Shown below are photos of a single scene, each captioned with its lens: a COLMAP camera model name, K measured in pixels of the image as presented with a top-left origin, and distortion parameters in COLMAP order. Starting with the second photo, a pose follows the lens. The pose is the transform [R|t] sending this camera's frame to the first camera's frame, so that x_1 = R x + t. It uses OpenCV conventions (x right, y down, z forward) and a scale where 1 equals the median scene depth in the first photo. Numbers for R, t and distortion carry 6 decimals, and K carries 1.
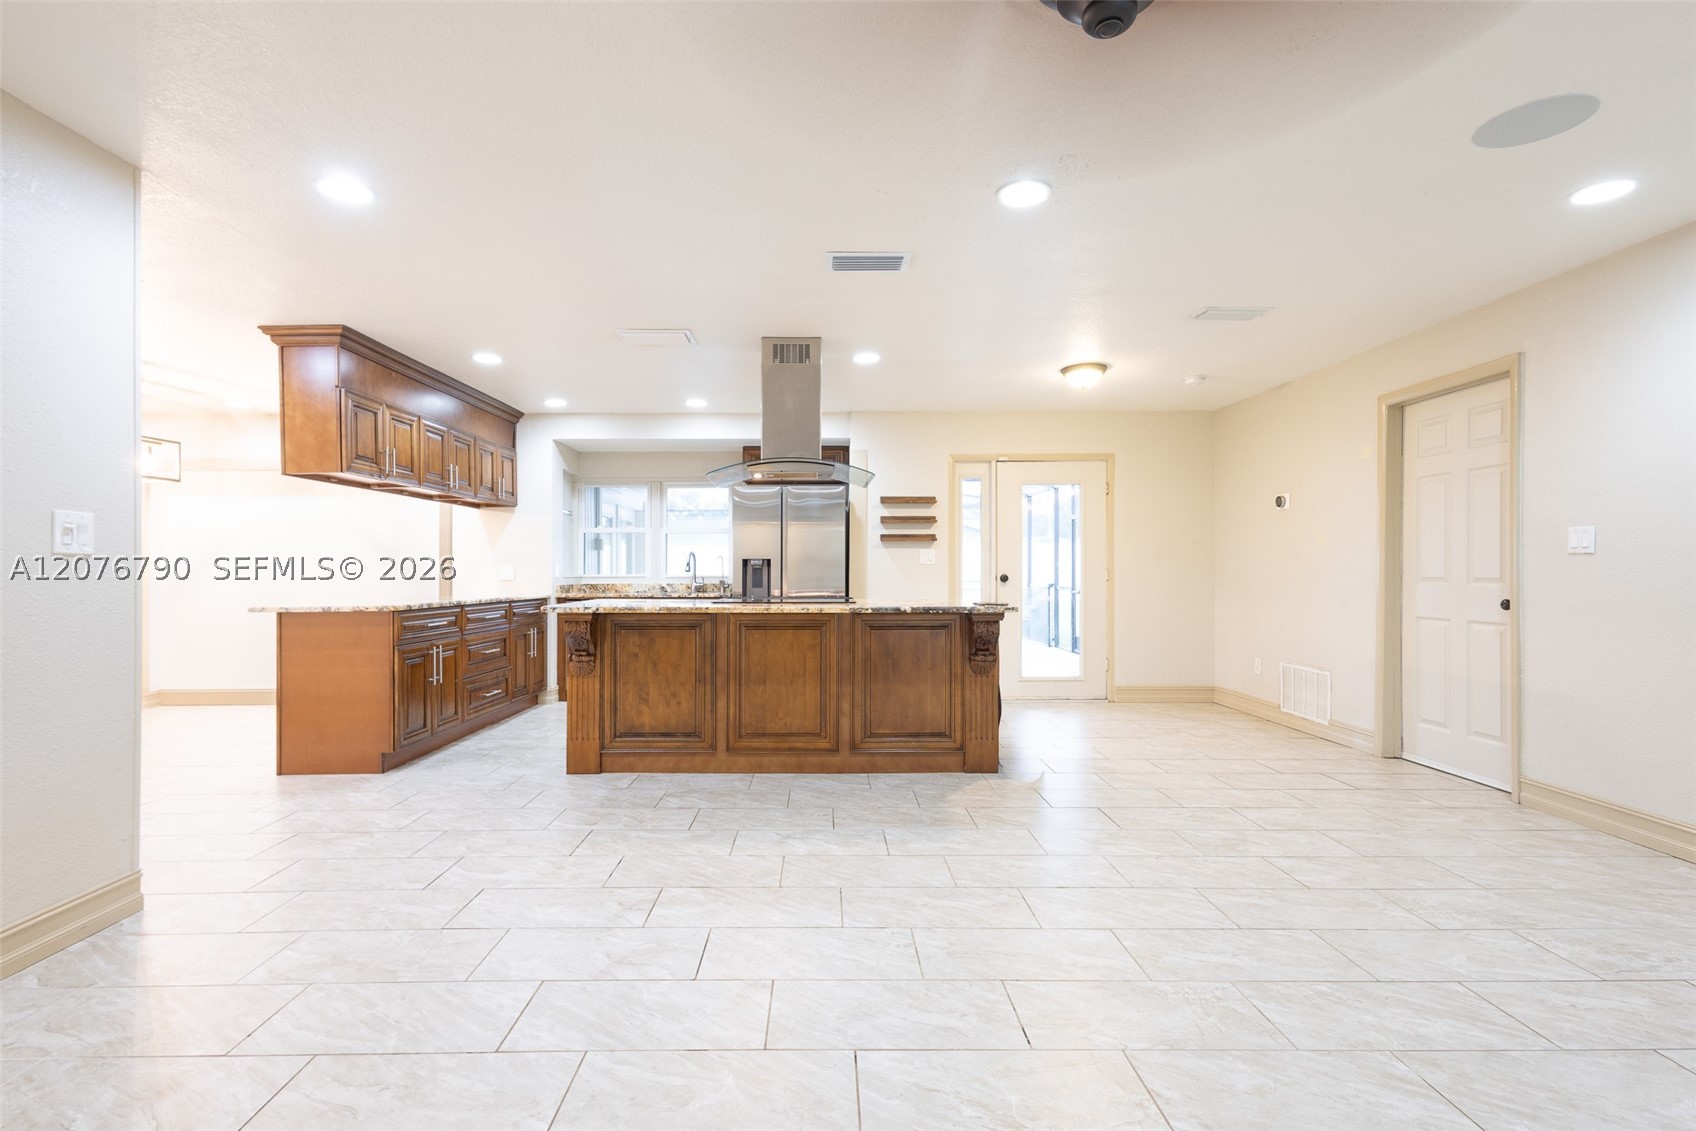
lens RADIAL K [[790.9, 0, 831.5], [0, 790.9, 578.4], [0, 0, 1]] dist [0.008936, -0.003581]
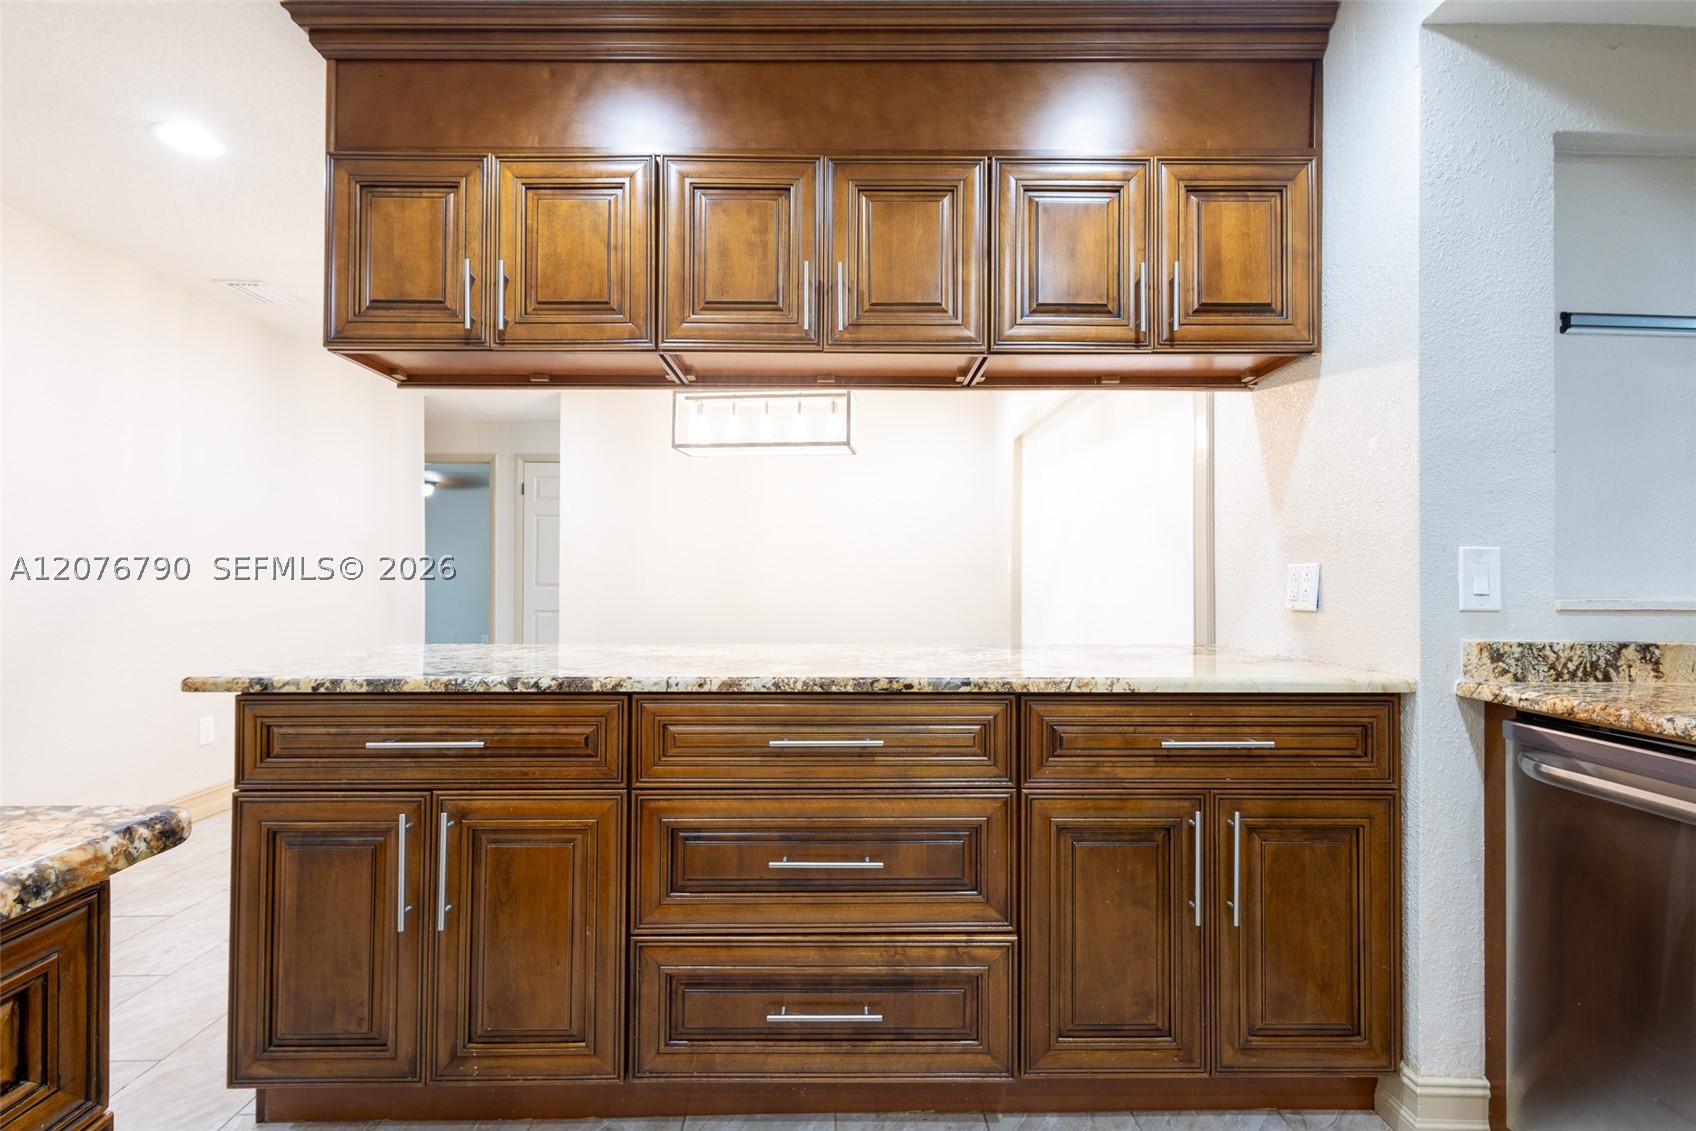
lens RADIAL K [[790.9, 0, 851.8], [0, 790.9, 562.2], [0, 0, 1]] dist [0.008936, -0.003581]
pose [[0.022798, -0.014374, -0.999637, -0.190334], [-0.010480, 0.999838, -0.014616, -0.015789], [0.999685, 0.010810, 0.022643, 1.293143]]
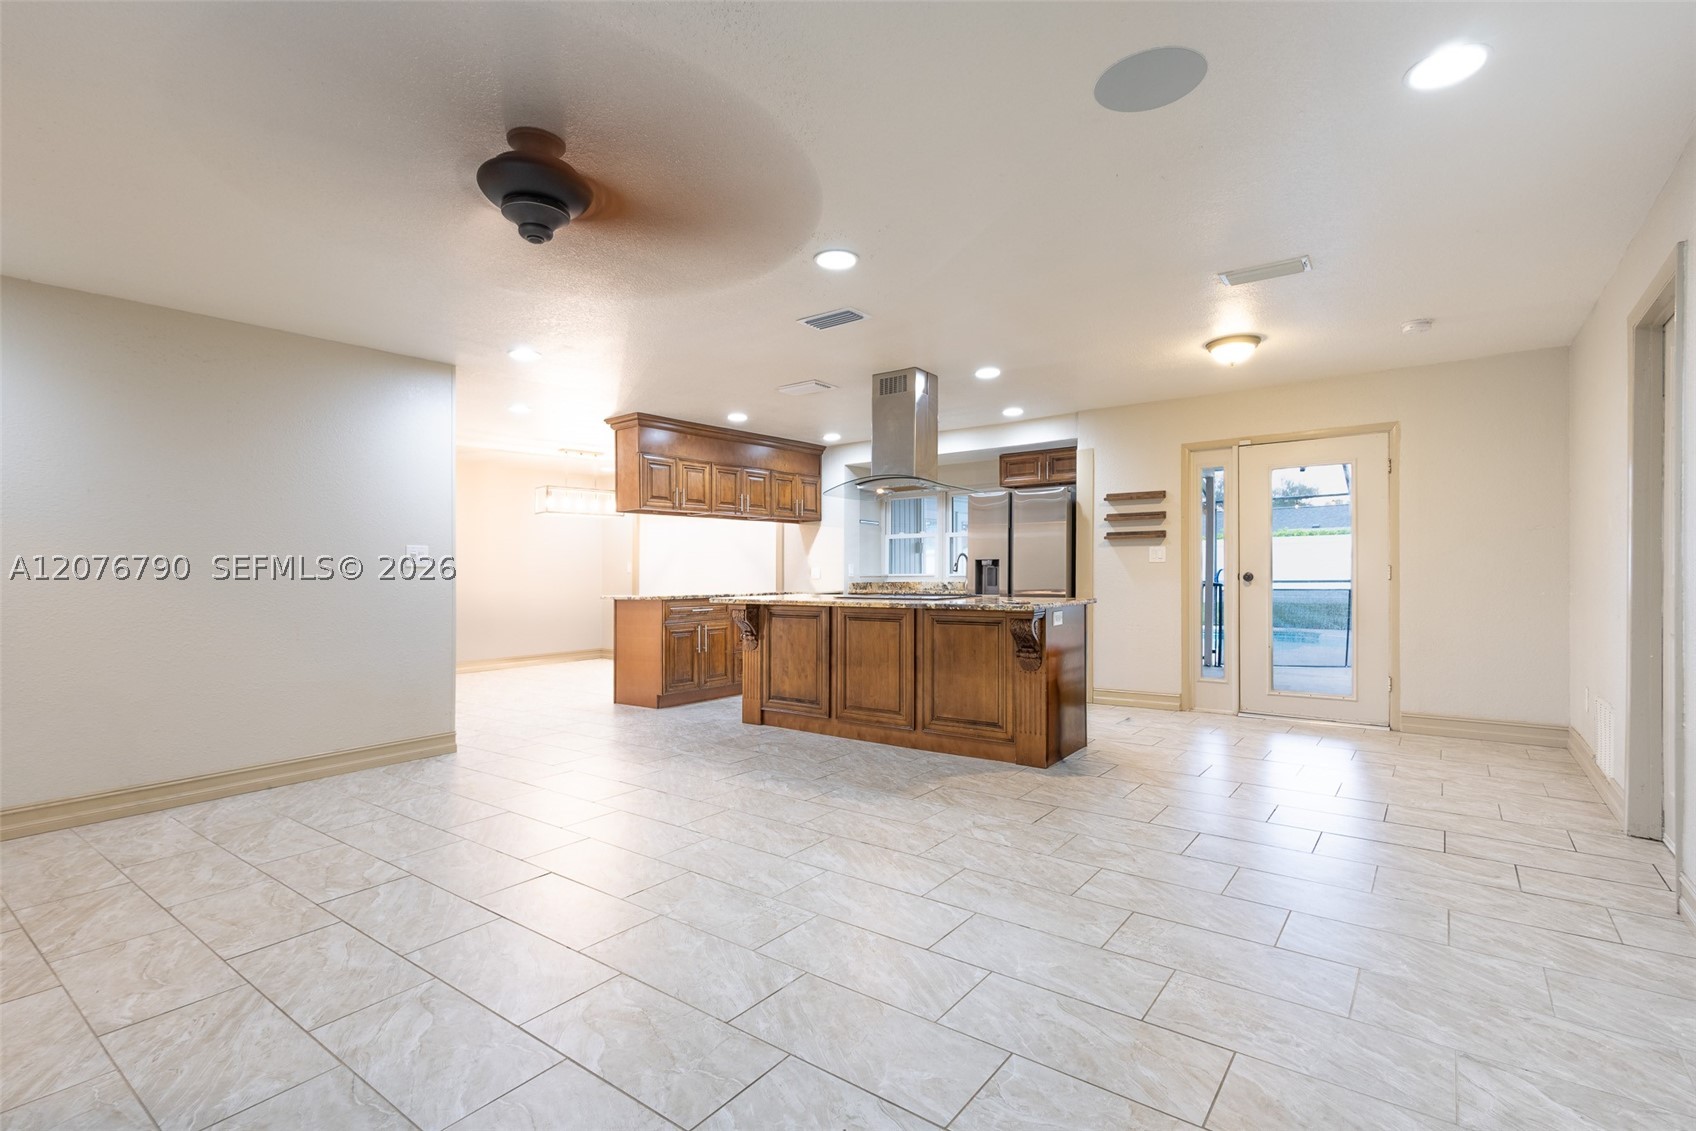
lens RADIAL K [[790.9, 0, 846.8], [0, 790.9, 570.2], [0, 0, 1]] dist [0.008936, -0.003581]
pose [[0.793637, -0.006692, -0.608355, 0.628569], [0.001718, 0.999960, -0.008758, -0.001103], [0.608390, 0.005906, 0.793616, 0.035444]]
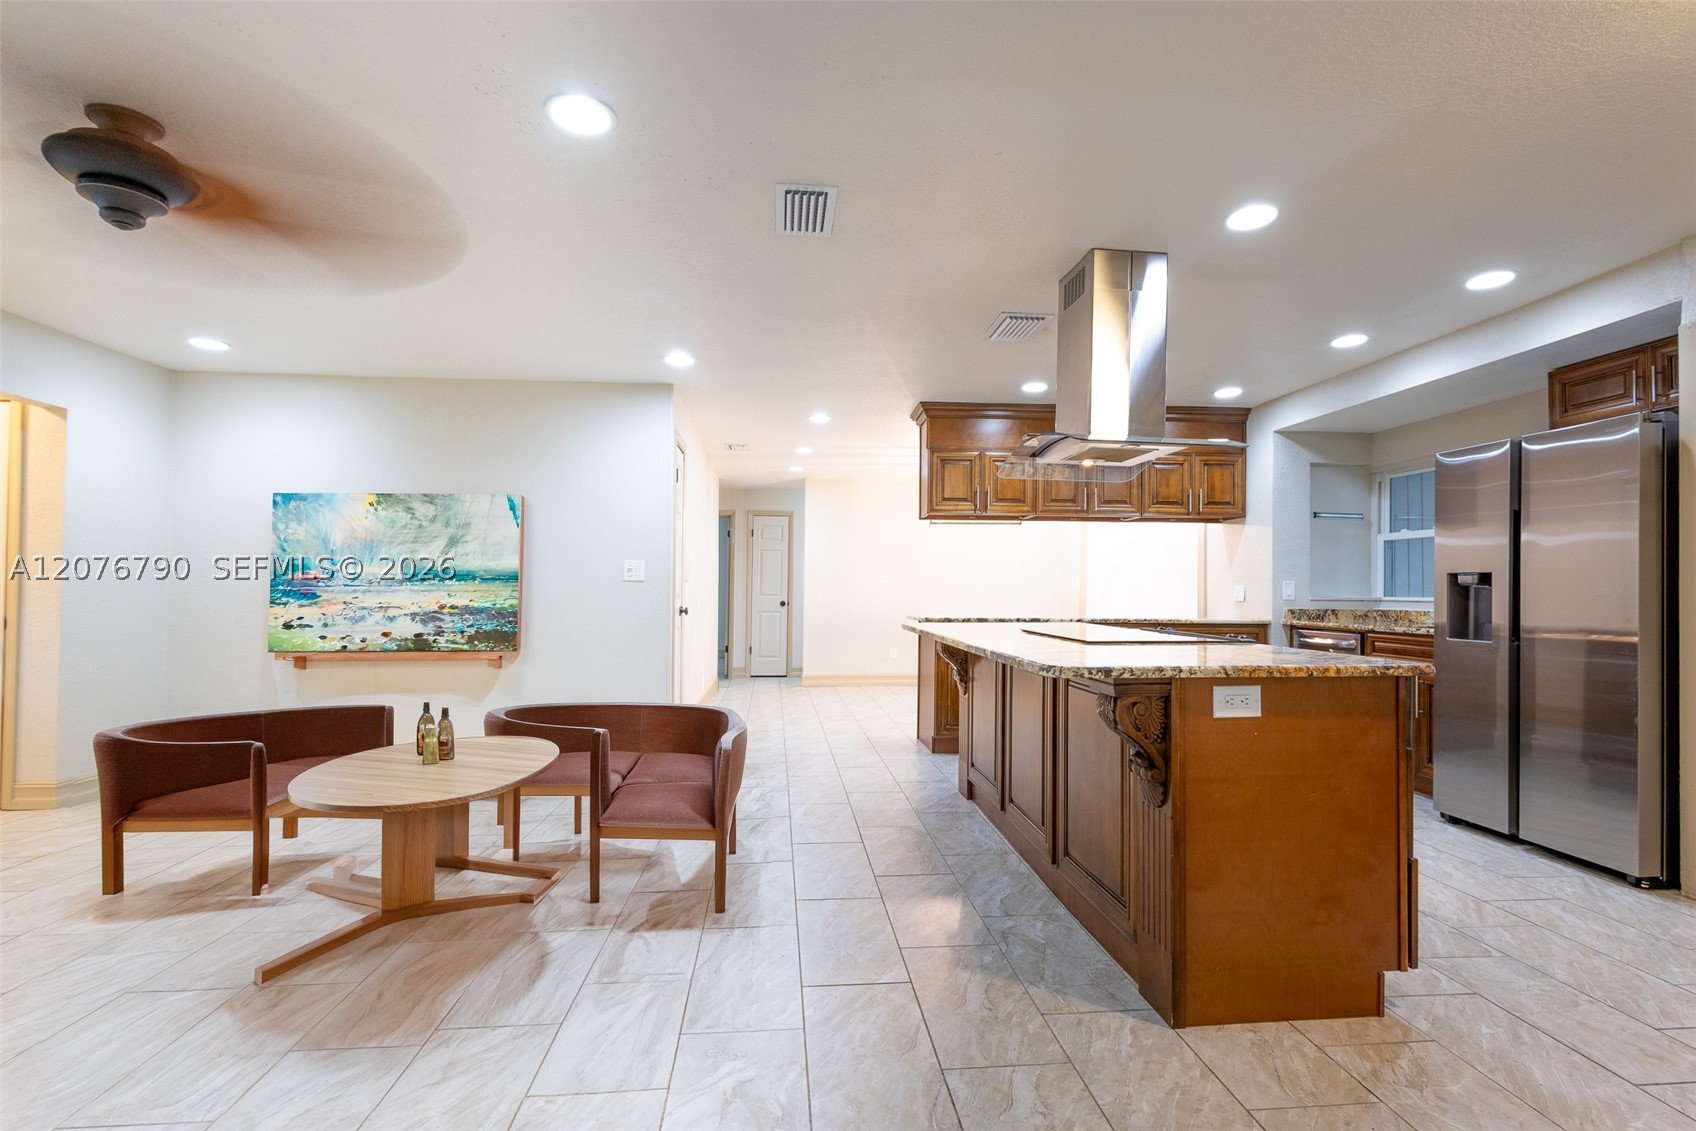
lens RADIAL K [[790.9, 0, 845.3], [0, 790.9, 573.6], [0, 0, 1]] dist [0.008936, -0.003581]
pose [[0.087089, -0.015523, -0.996080, 0.665343], [-0.014587, 0.999752, -0.016855, -0.012453], [0.996094, 0.015998, 0.086841, 0.764566]]
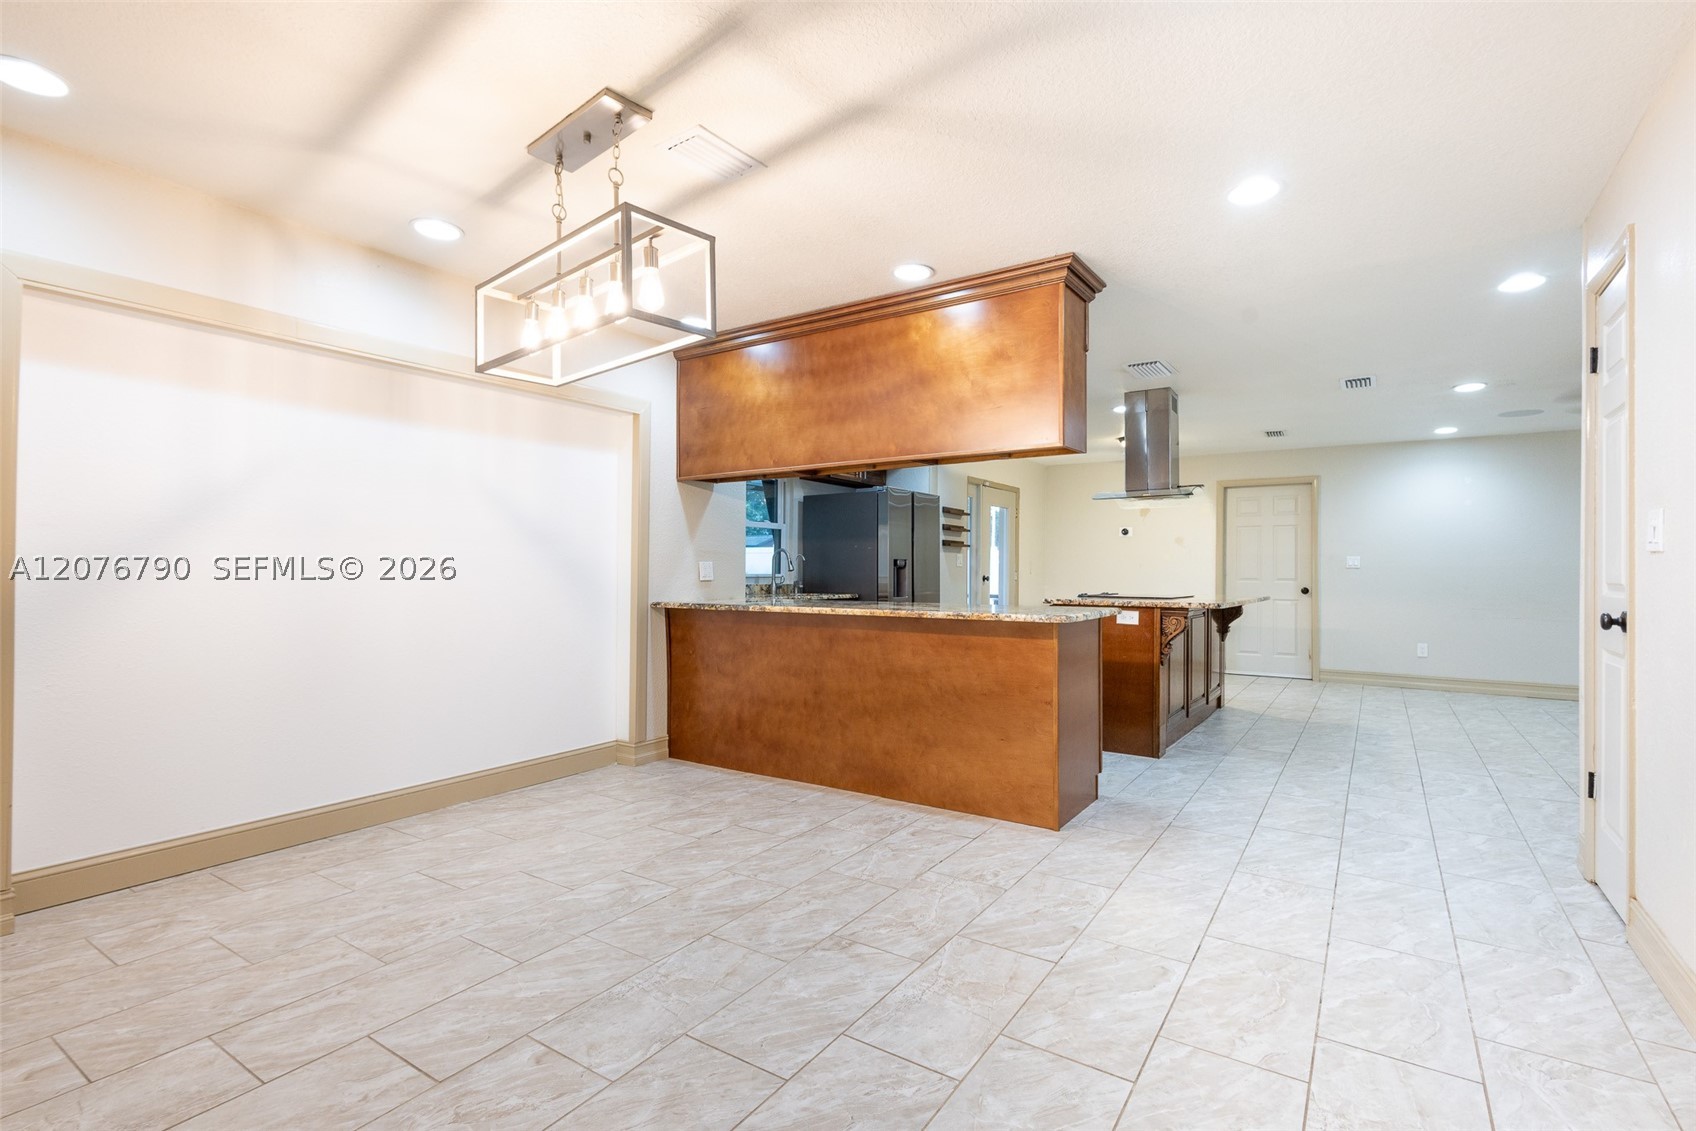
lens RADIAL K [[790.9, 0, 854.4], [0, 790.9, 562.9], [0, 0, 1]] dist [0.008936, -0.003581]
pose [[0.554763, 0.019747, 0.831774, -1.465743], [0.000880, 0.999704, -0.024320, 0.007833], [-0.832008, 0.014224, 0.554582, 0.749593]]
